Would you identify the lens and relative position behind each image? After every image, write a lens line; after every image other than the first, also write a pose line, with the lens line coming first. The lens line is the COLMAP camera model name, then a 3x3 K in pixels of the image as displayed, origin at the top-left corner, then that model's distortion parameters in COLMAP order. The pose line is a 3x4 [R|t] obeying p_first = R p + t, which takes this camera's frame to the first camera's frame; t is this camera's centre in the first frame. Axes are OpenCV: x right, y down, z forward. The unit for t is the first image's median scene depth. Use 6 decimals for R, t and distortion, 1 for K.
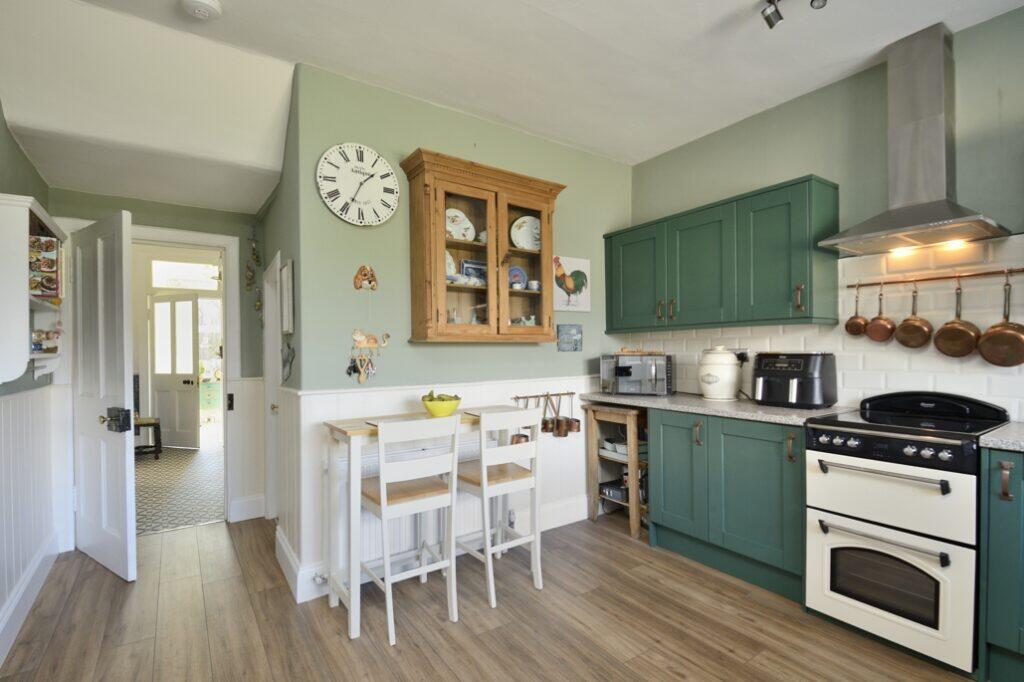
lens RADIAL K [[490.7, 0, 512.0], [0, 490.7, 341.0], [0, 0, 1]] dist [-0.001040, -0.000440]
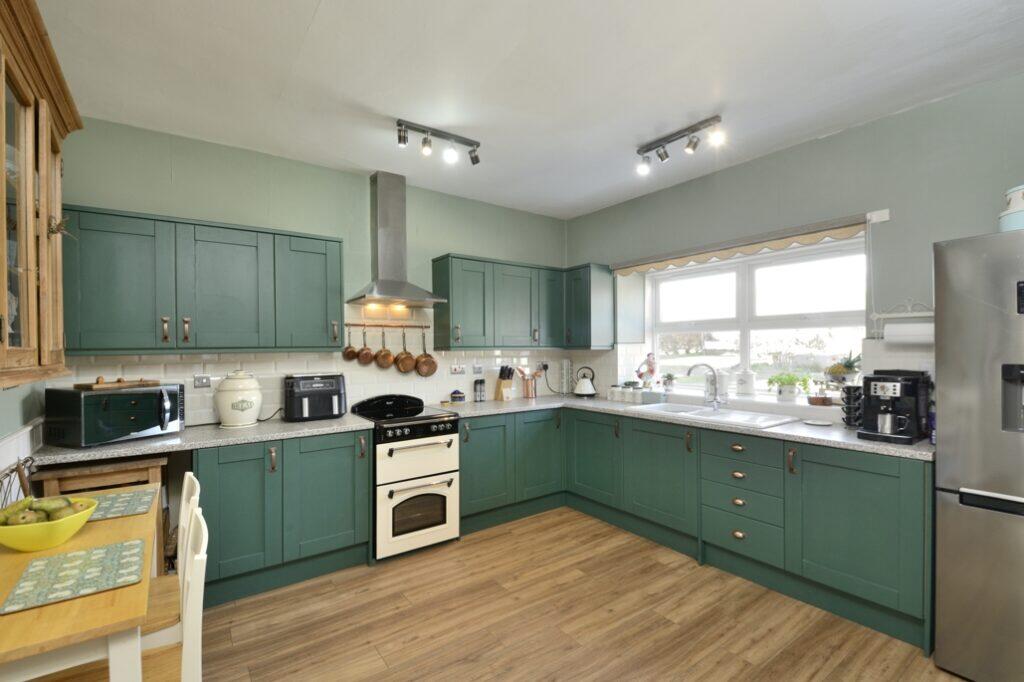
lens RADIAL K [[460.9, 0, 512.0], [0, 460.9, 341.0], [0, 0, 1]] dist [-0.000569, -0.000086]
pose [[-0.028571, 0.029170, 0.999166, -0.713151], [0.002842, 0.999572, -0.029101, -0.030293], [-0.999588, 0.002008, -0.028642, 0.658786]]
